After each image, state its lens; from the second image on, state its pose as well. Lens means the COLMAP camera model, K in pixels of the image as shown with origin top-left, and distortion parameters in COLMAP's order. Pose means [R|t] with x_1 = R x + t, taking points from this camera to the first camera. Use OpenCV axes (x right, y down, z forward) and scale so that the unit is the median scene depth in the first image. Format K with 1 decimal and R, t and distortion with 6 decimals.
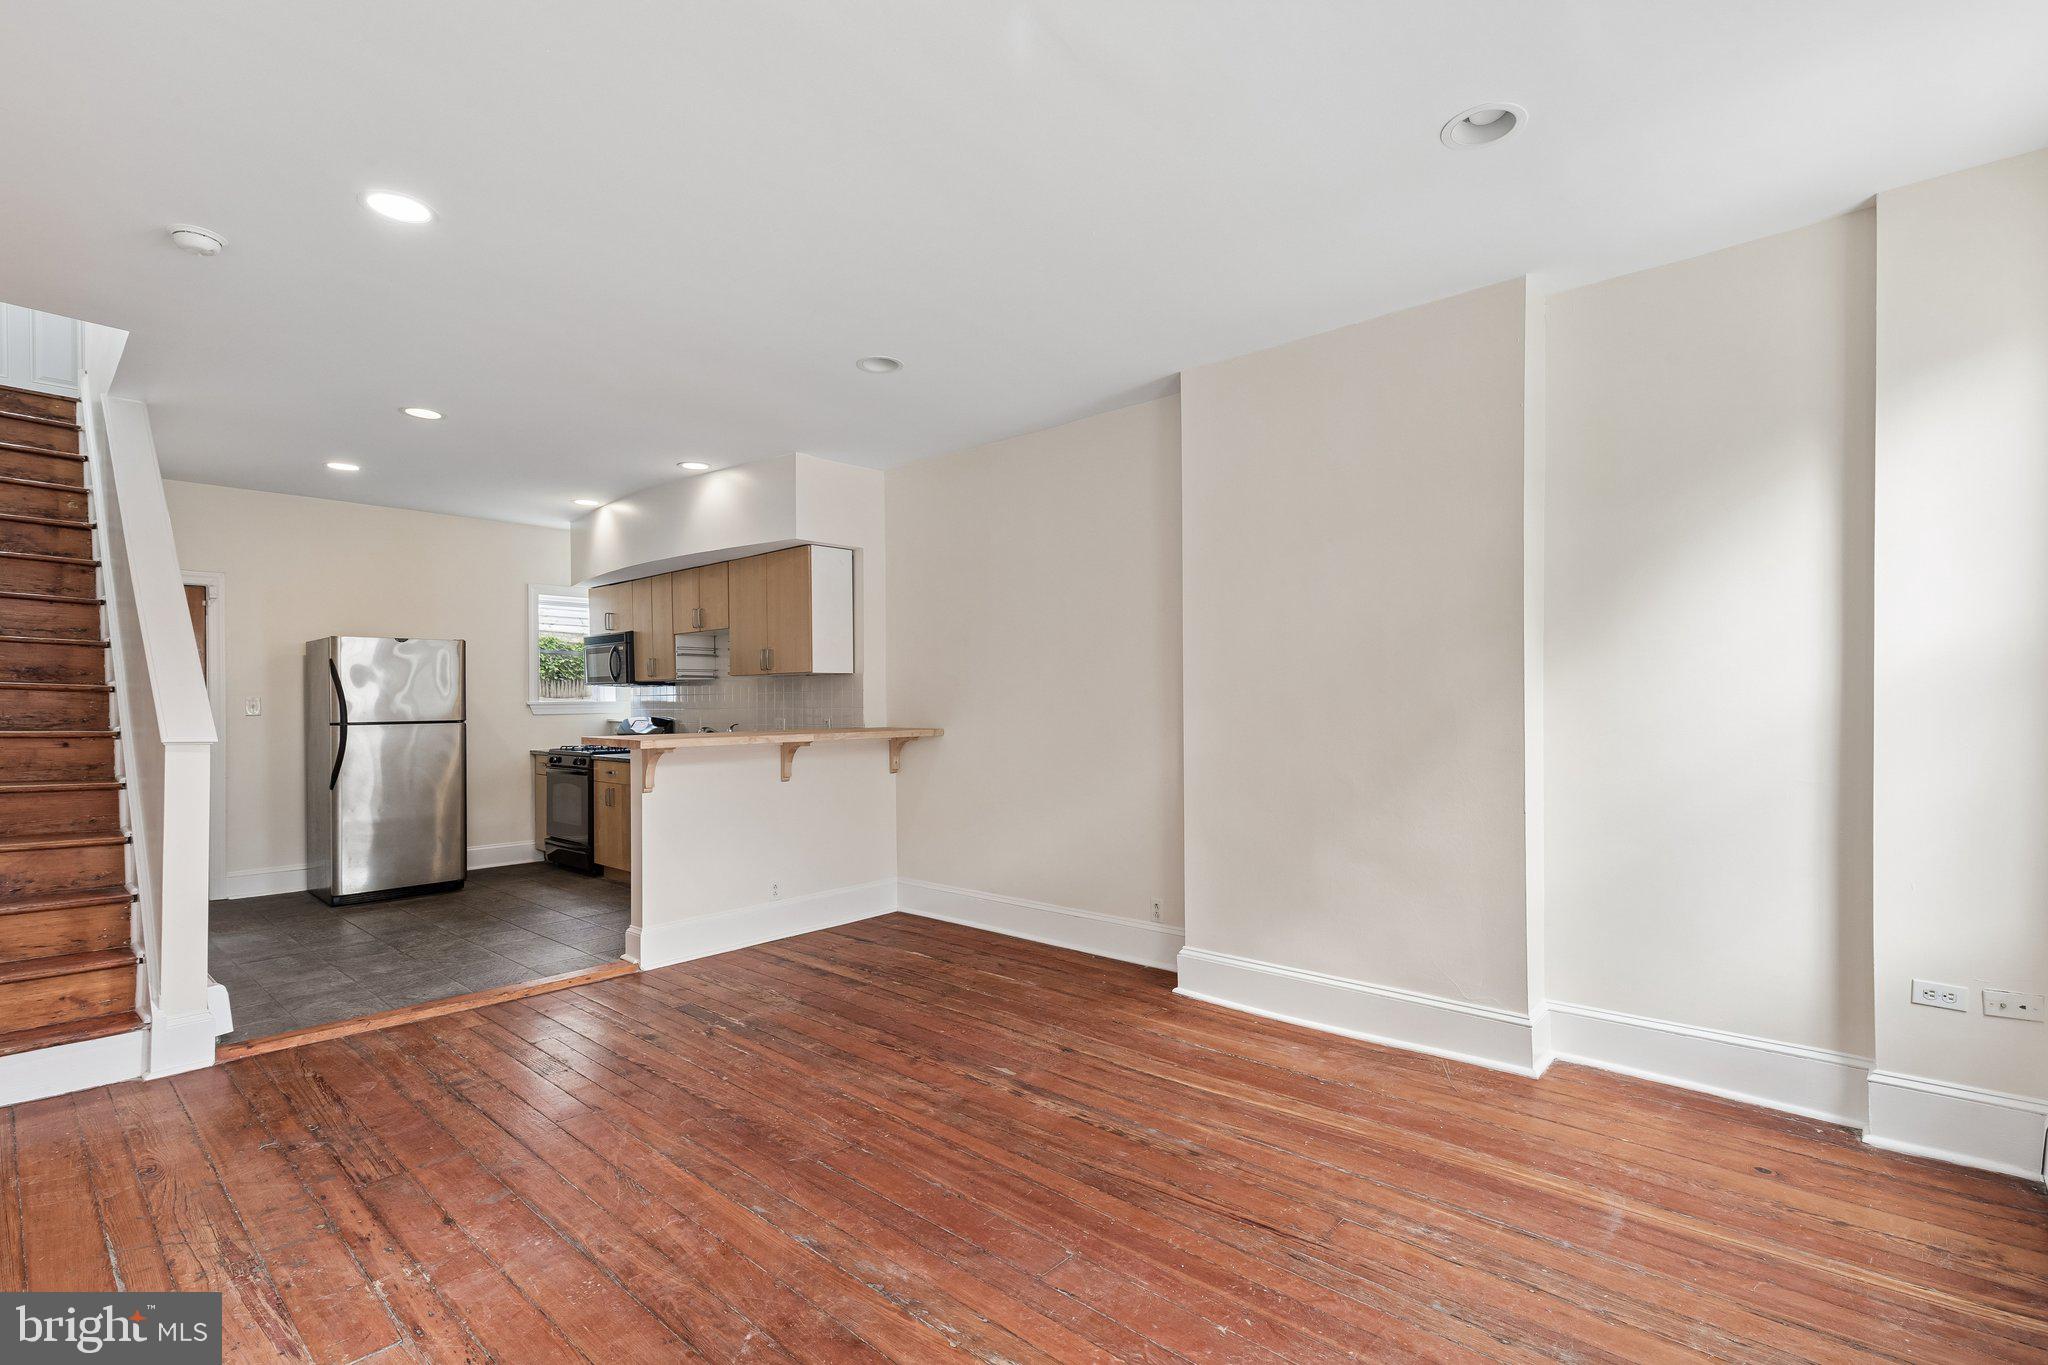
lens RADIAL K [[932.4, 0, 1042.7], [0, 932.4, 707.3], [0, 0, 1]] dist [0.012239, -0.002734]
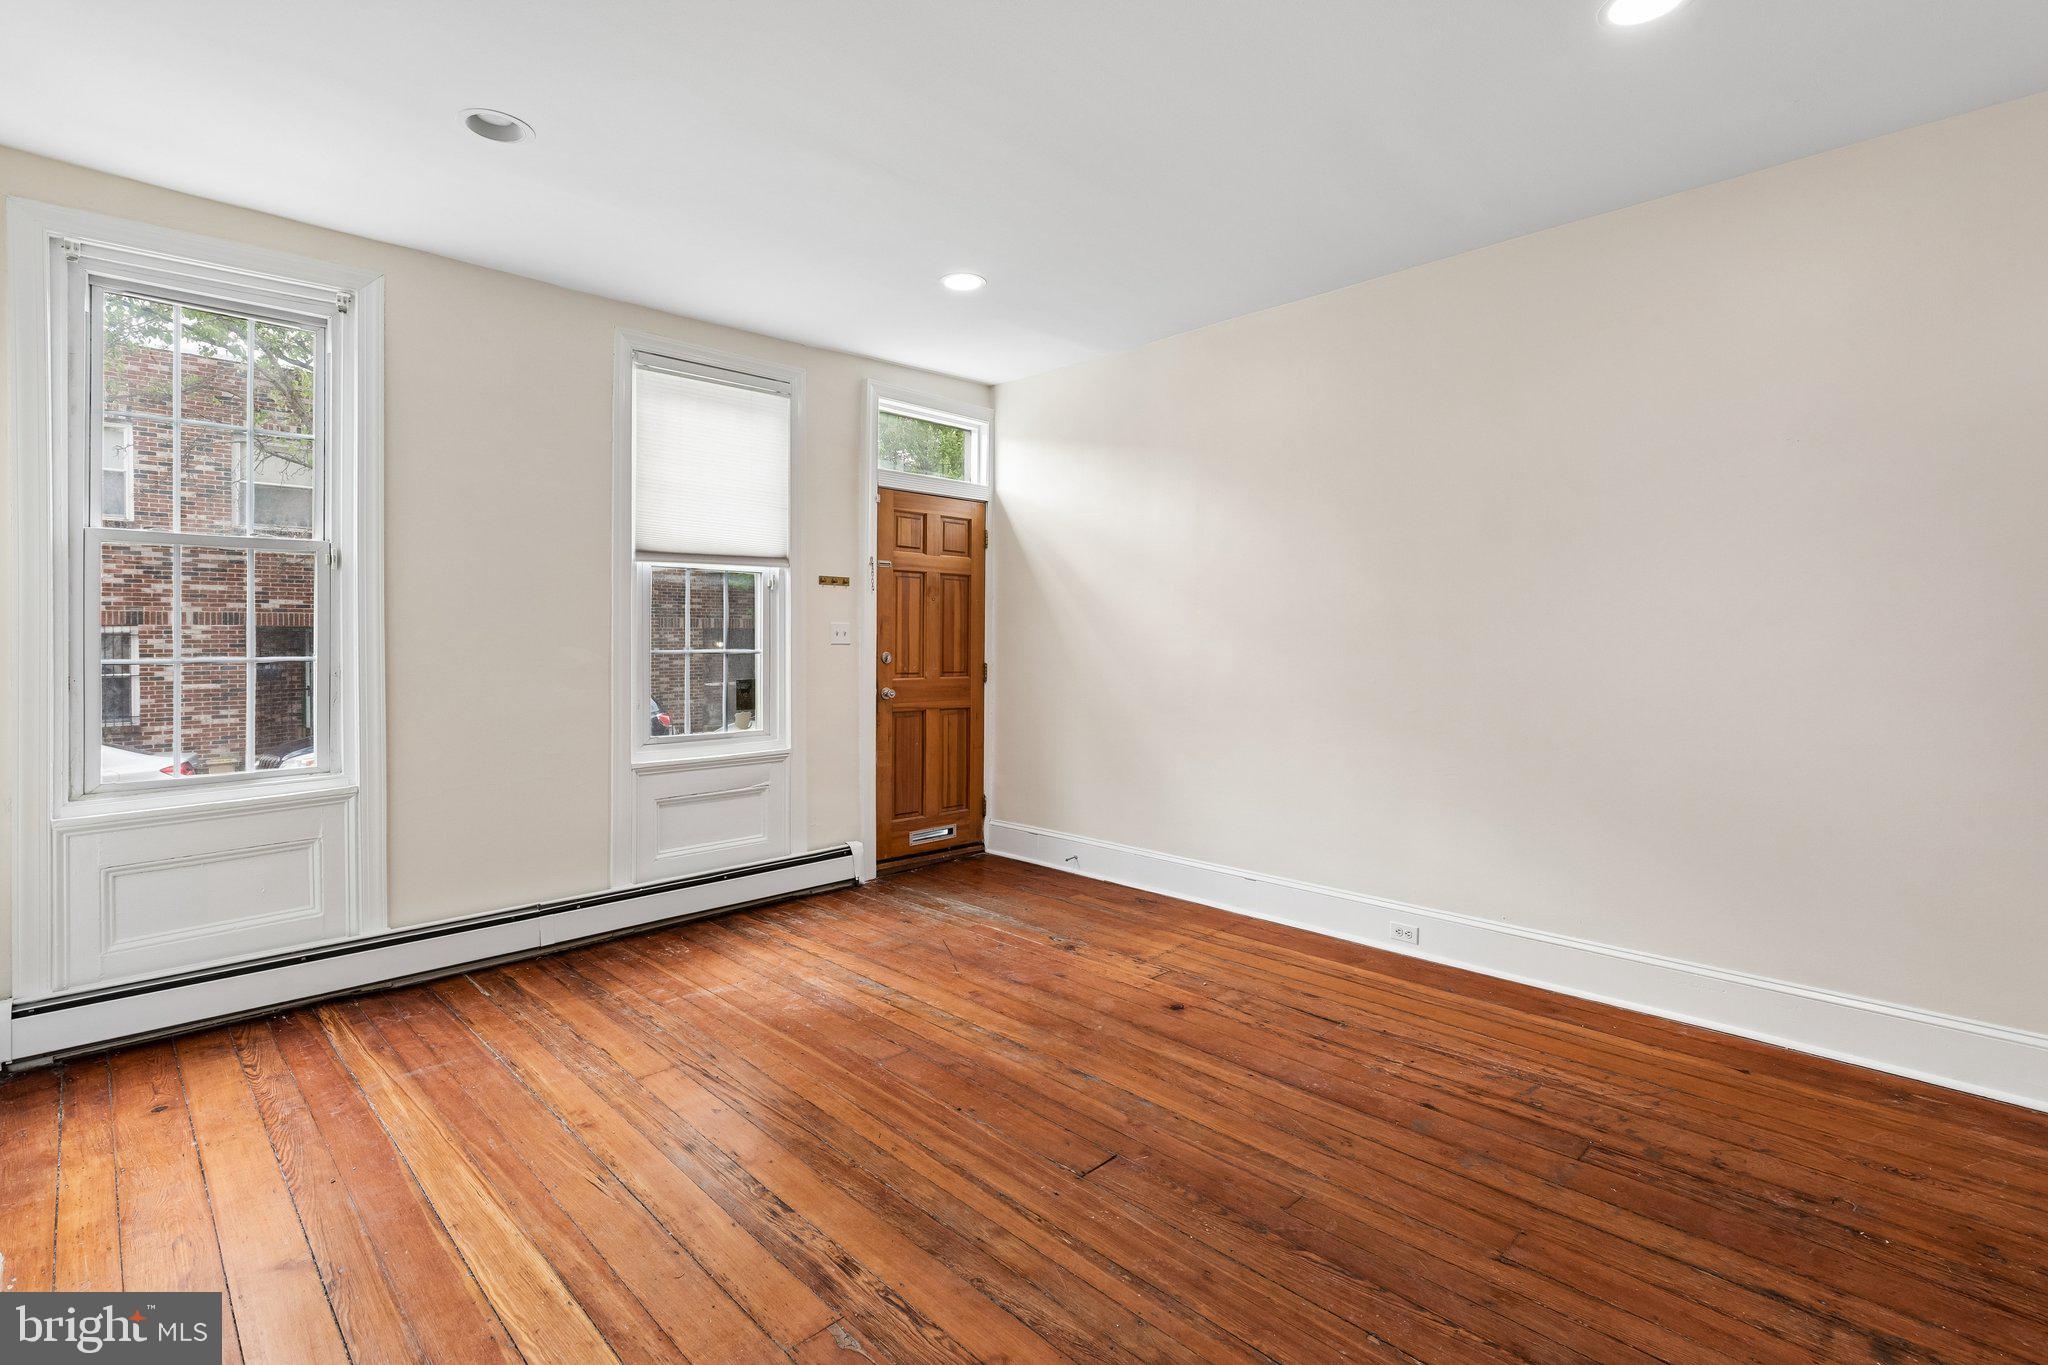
lens RADIAL K [[932.4, 0, 1057.2], [0, 932.4, 648.0], [0, 0, 1]] dist [0.012239, -0.002734]
pose [[-0.998999, 0.009353, 0.043739, -0.128854], [0.010023, 0.999835, 0.015123, -0.002259], [-0.043590, 0.015547, -0.998929, 1.053272]]
